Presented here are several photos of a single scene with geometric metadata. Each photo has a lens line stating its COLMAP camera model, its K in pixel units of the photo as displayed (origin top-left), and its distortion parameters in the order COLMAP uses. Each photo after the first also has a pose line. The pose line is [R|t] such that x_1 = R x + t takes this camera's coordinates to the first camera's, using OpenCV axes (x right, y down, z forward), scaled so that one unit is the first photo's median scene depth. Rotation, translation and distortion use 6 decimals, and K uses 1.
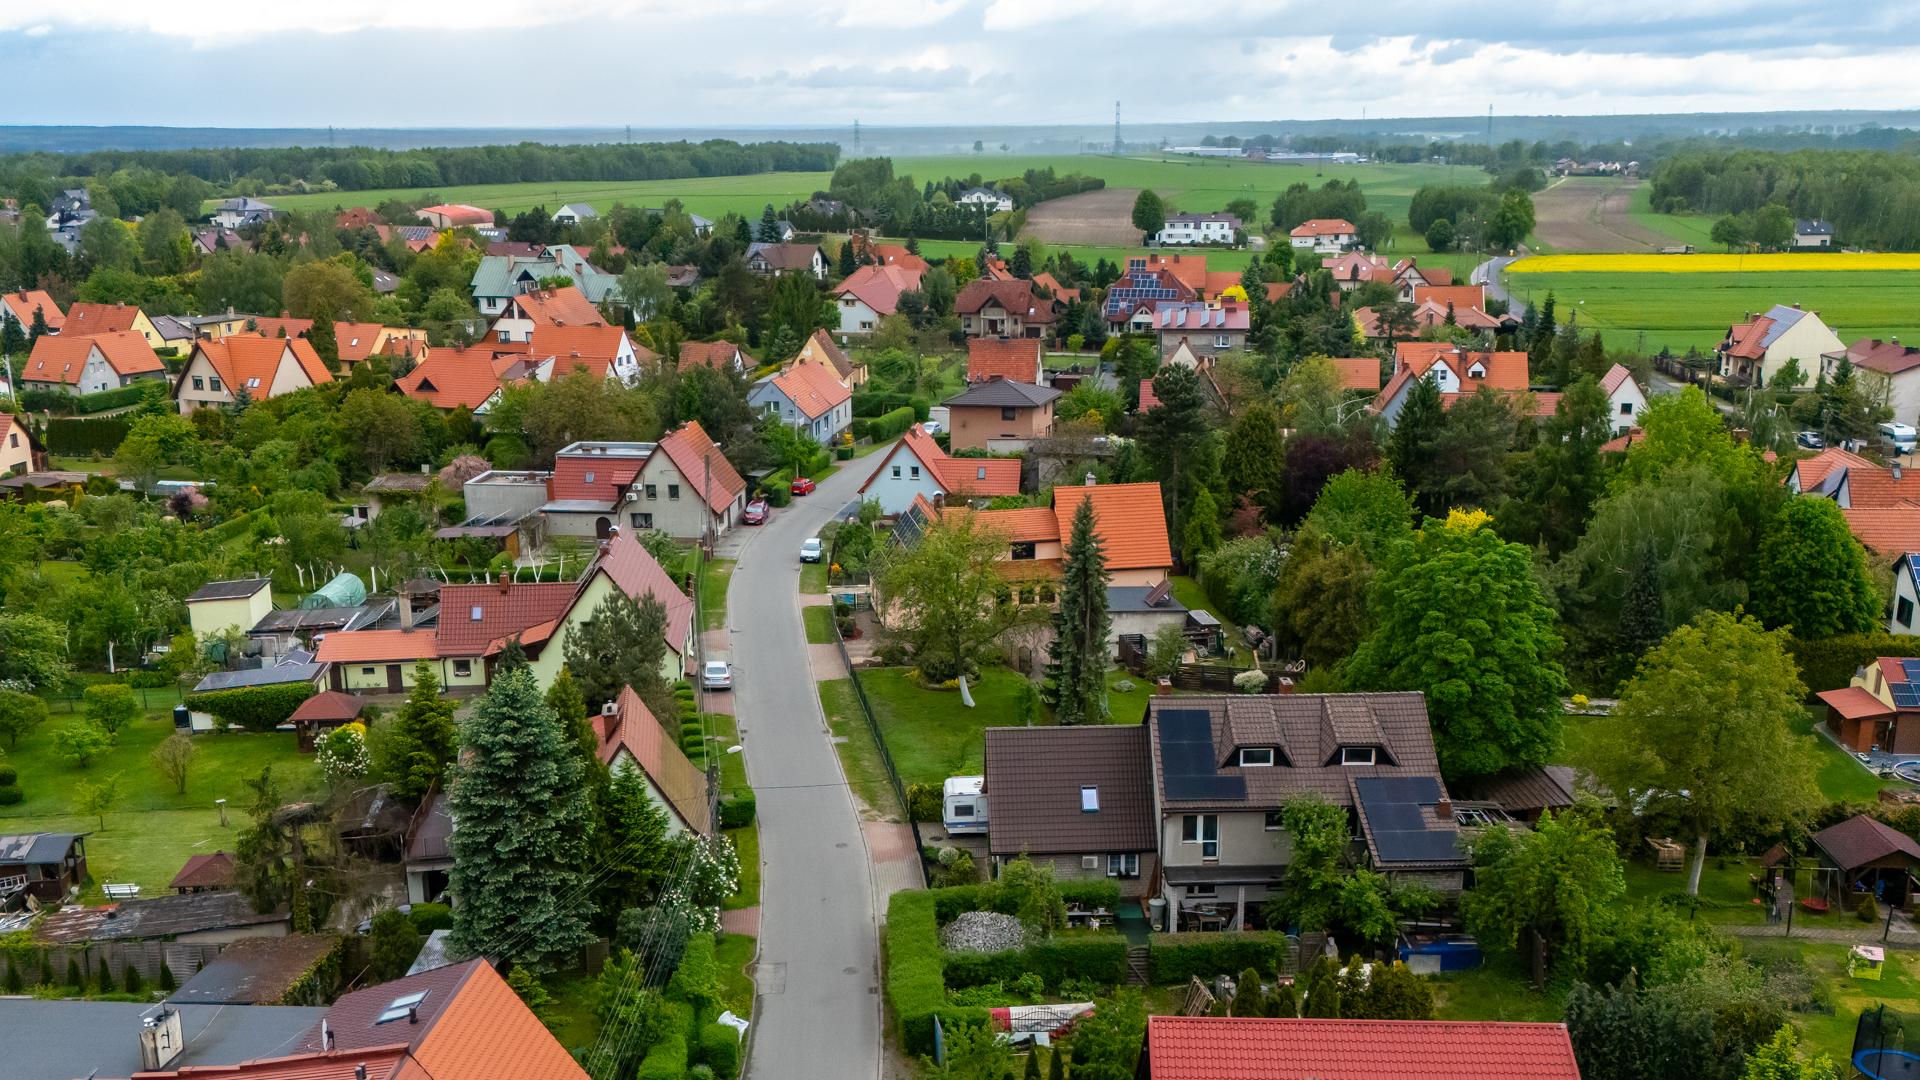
lens RADIAL K [[1861.4, 0, 960.0], [0, 1861.4, 720.7], [0, 0, 1]] dist [0.143607, -0.260034]
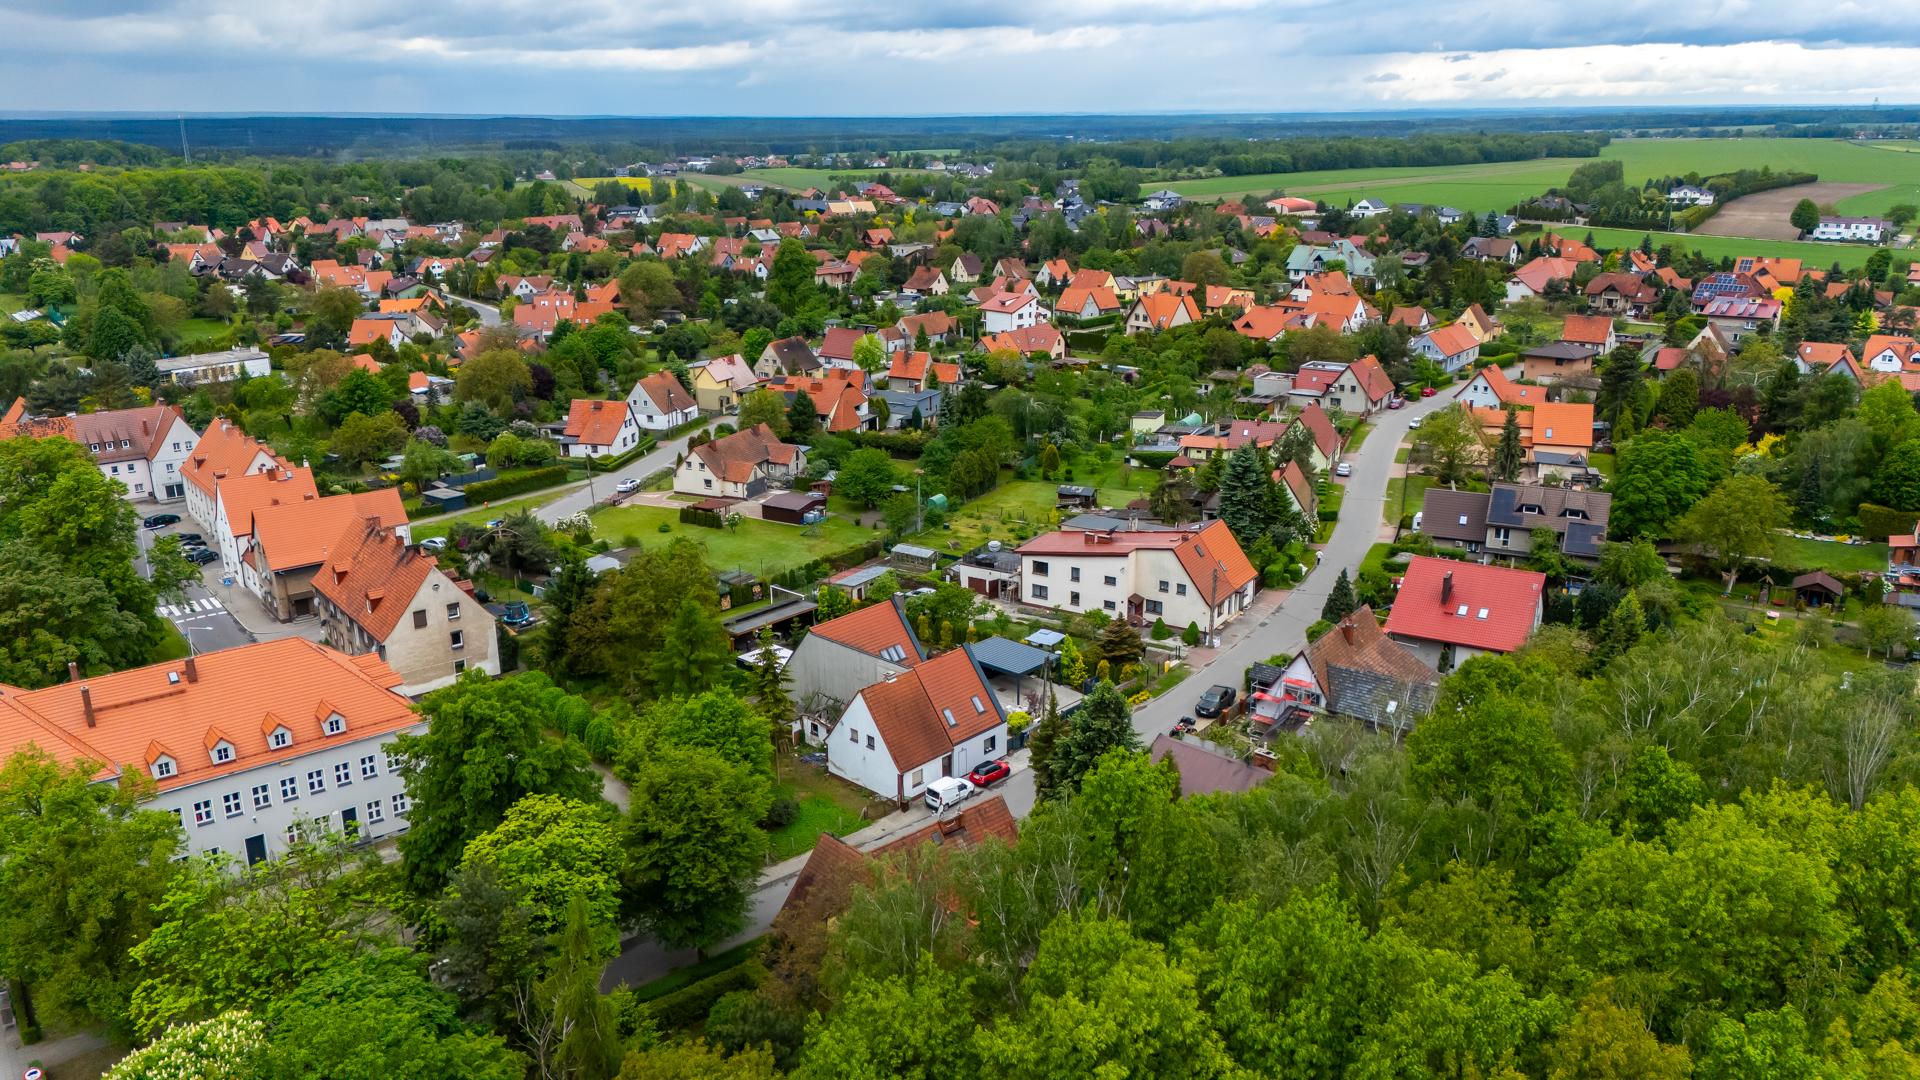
lens RADIAL K [[1411.5, 0, 958.1], [0, 1411.5, 539.8], [0, 0, 1]] dist [0.093934, -0.090001]
pose [[0.884678, 0.136000, -0.445925, 0.142298], [-0.141054, 0.989757, 0.022019, 0.052919], [0.444352, 0.043420, 0.894800, -0.452781]]
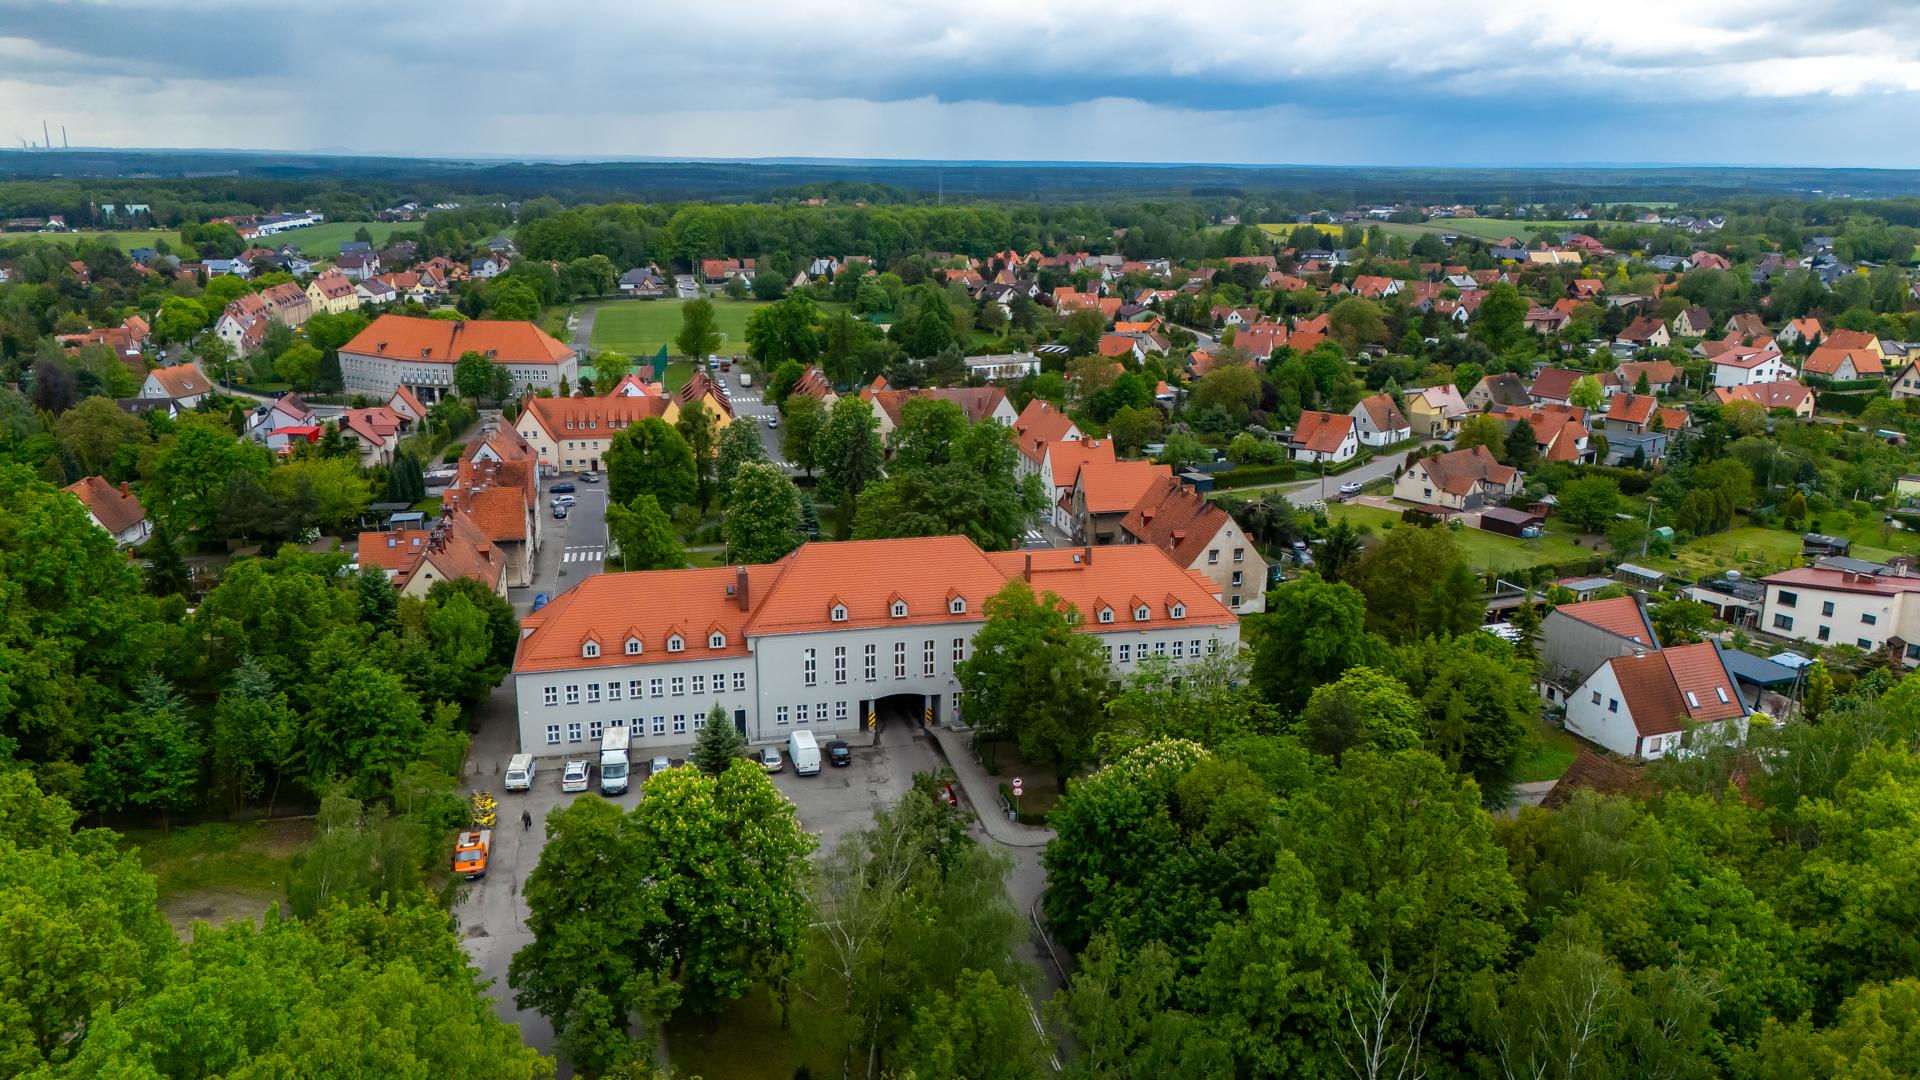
lens RADIAL K [[1411.5, 0, 958.1], [0, 1411.5, 539.8], [0, 0, 1]] dist [0.093934, -0.090001]
pose [[0.595282, 0.220060, -0.772795, 0.177698], [-0.256044, 0.963581, 0.077157, 0.102747], [0.761630, 0.151940, 0.629948, -0.601161]]
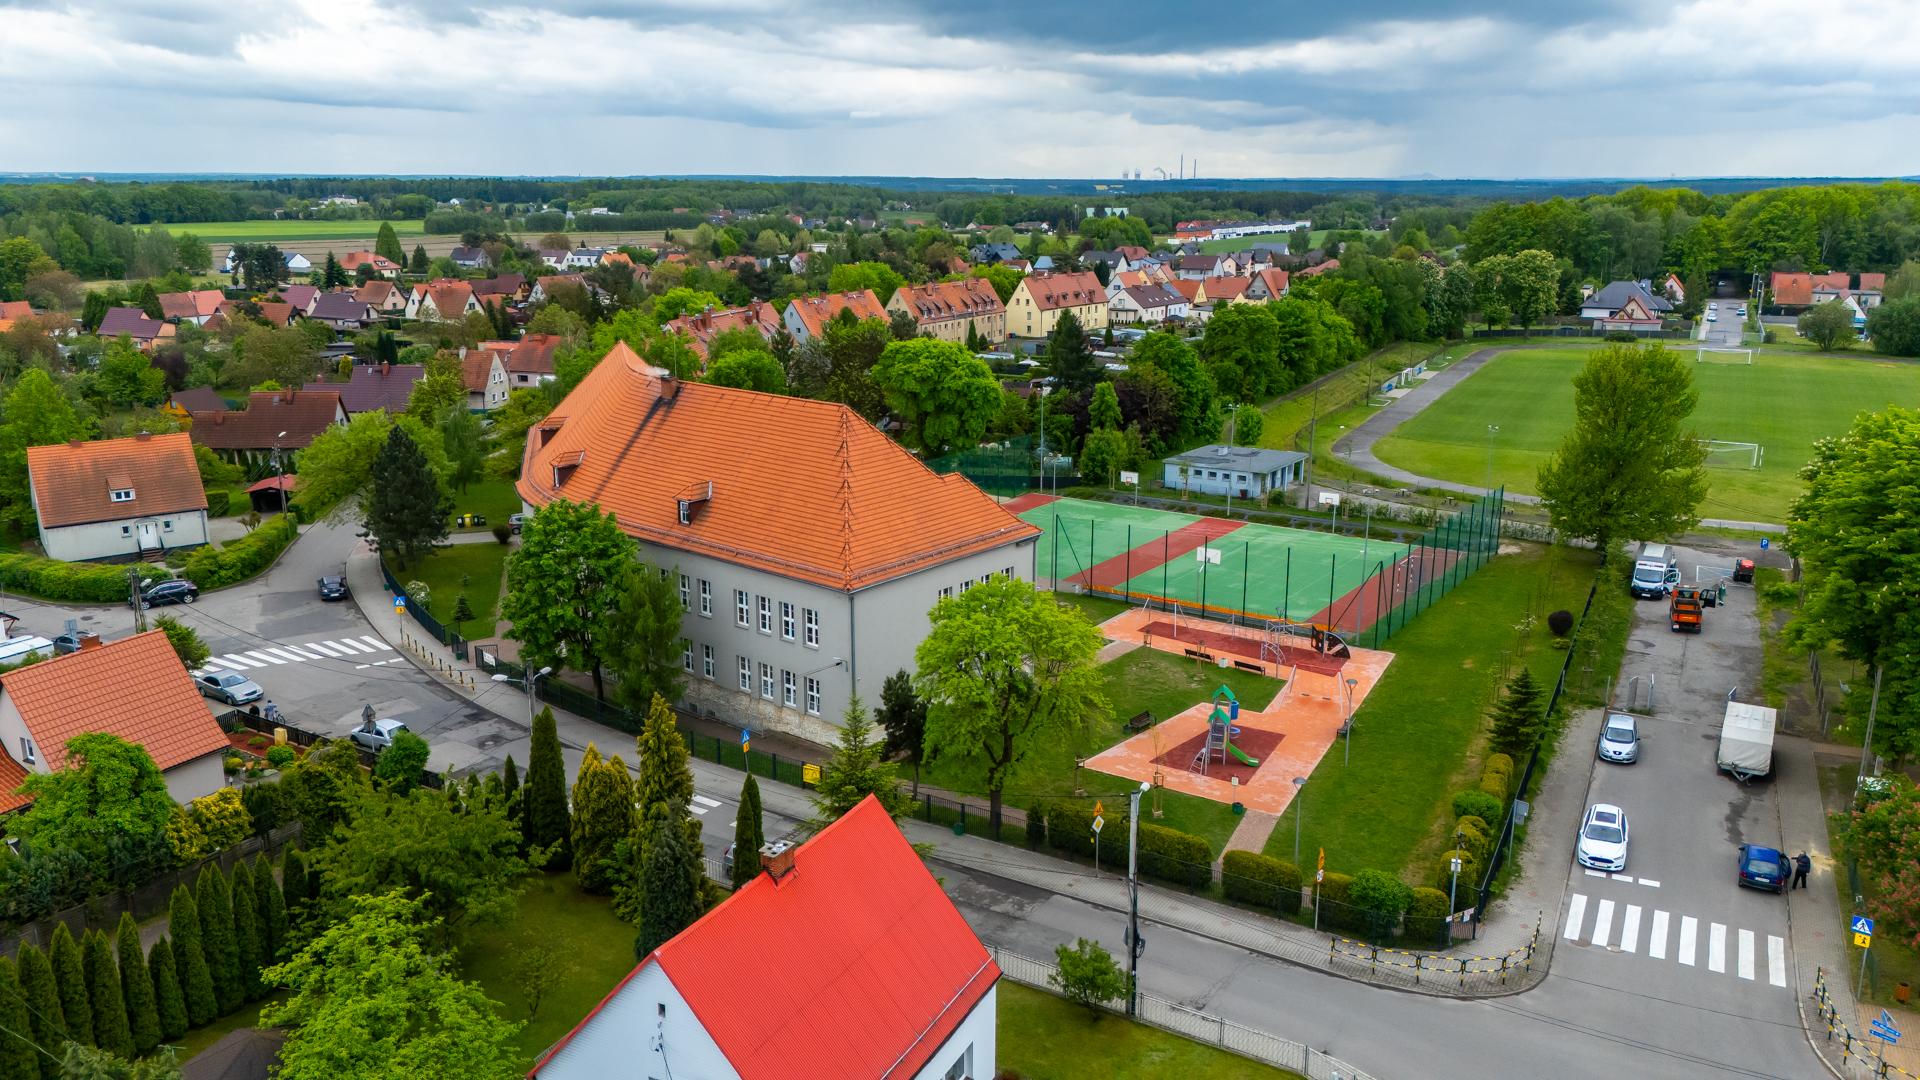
lens RADIAL K [[1399.1, 0, 968.9], [0, 1399.1, 541.1], [0, 0, 1]] dist [0.089241, -0.084543]
pose [[-0.063703, 0.255700, -0.964655, -0.957782], [-0.306741, 0.914809, 0.262744, 0.033091], [0.949659, 0.312637, 0.020157, 0.022084]]
